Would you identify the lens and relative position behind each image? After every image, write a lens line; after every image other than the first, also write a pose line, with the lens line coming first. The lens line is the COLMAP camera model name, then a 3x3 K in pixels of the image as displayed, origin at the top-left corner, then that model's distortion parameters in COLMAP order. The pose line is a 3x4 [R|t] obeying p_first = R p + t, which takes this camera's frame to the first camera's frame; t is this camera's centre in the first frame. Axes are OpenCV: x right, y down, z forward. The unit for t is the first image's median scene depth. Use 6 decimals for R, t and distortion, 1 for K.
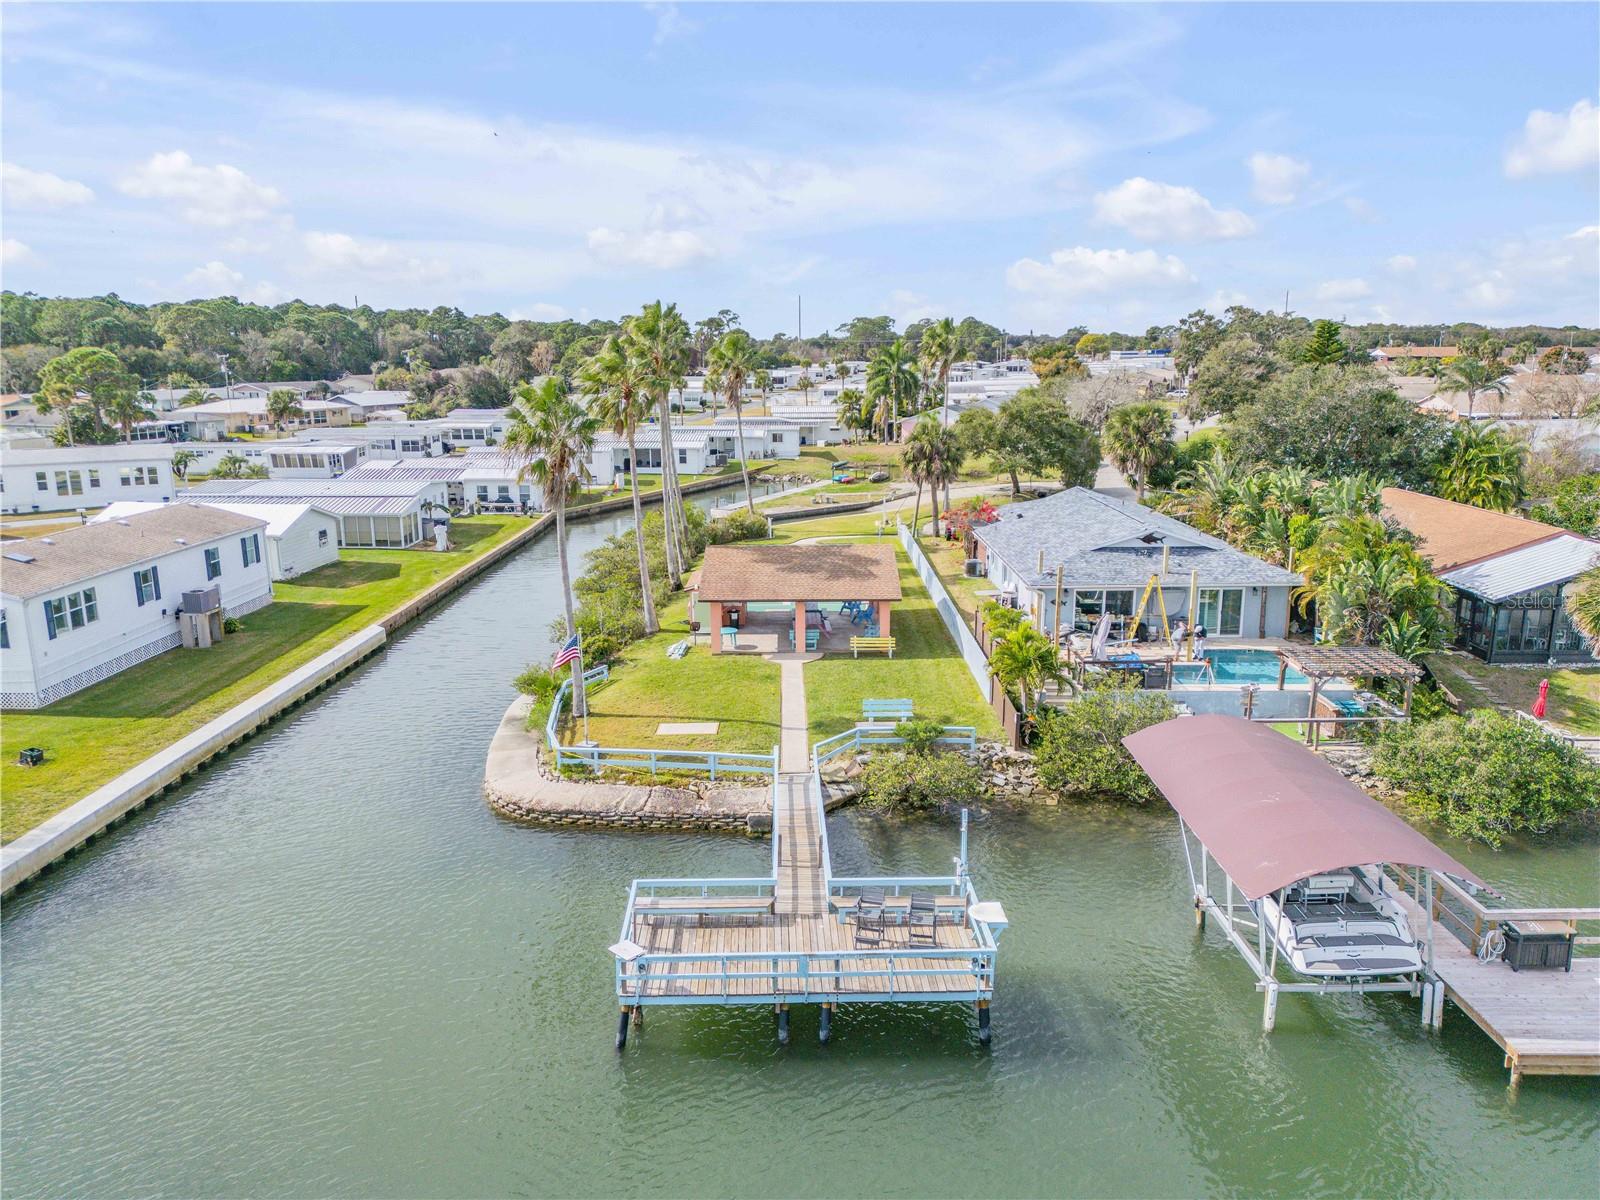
lens RADIAL K [[1132.1, 0, 784.6], [0, 1132.1, 557.8], [0, 0, 1]] dist [0.096382, -0.100164]
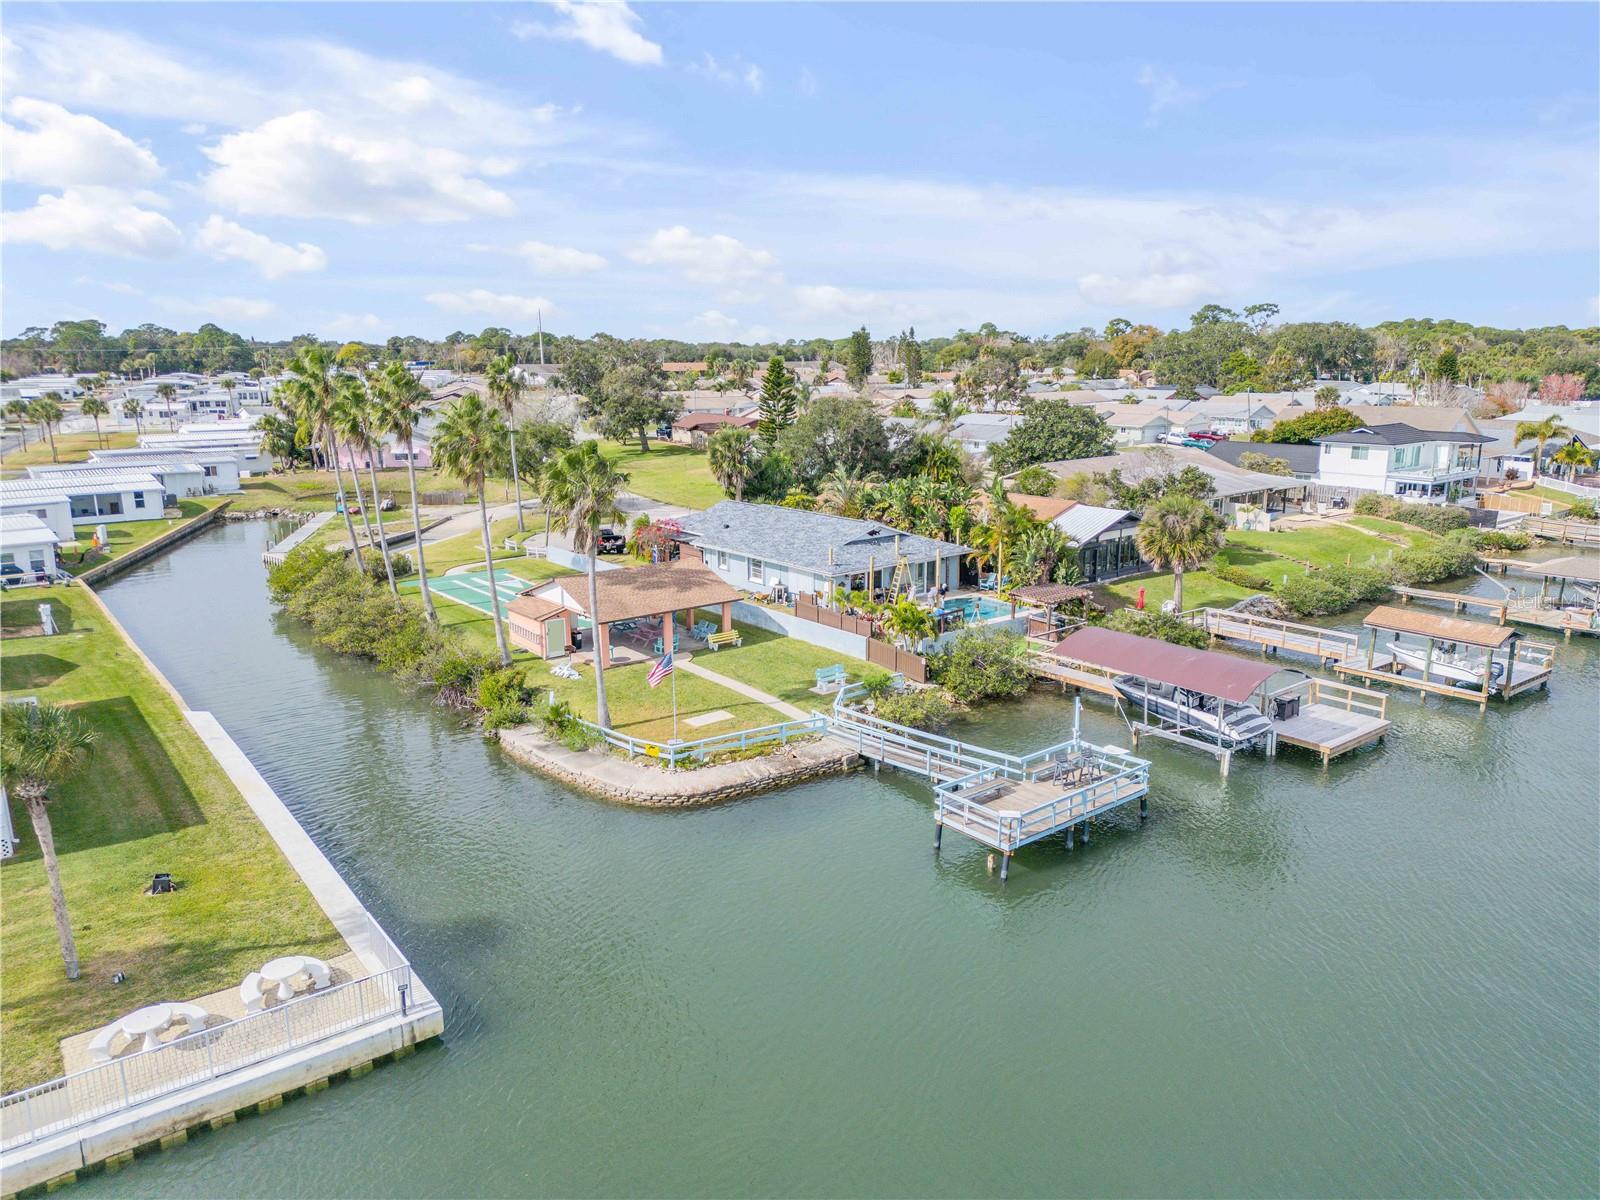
lens RADIAL K [[1116.4, 0, 787.2], [0, 1116.4, 595.7], [0, 0, 1]] dist [0.093320, -0.090945]
pose [[0.784418, -0.133110, 0.605781, -0.703346], [0.115200, 0.990972, 0.068578, -0.053759], [-0.609441, 0.015992, 0.792670, -0.022016]]
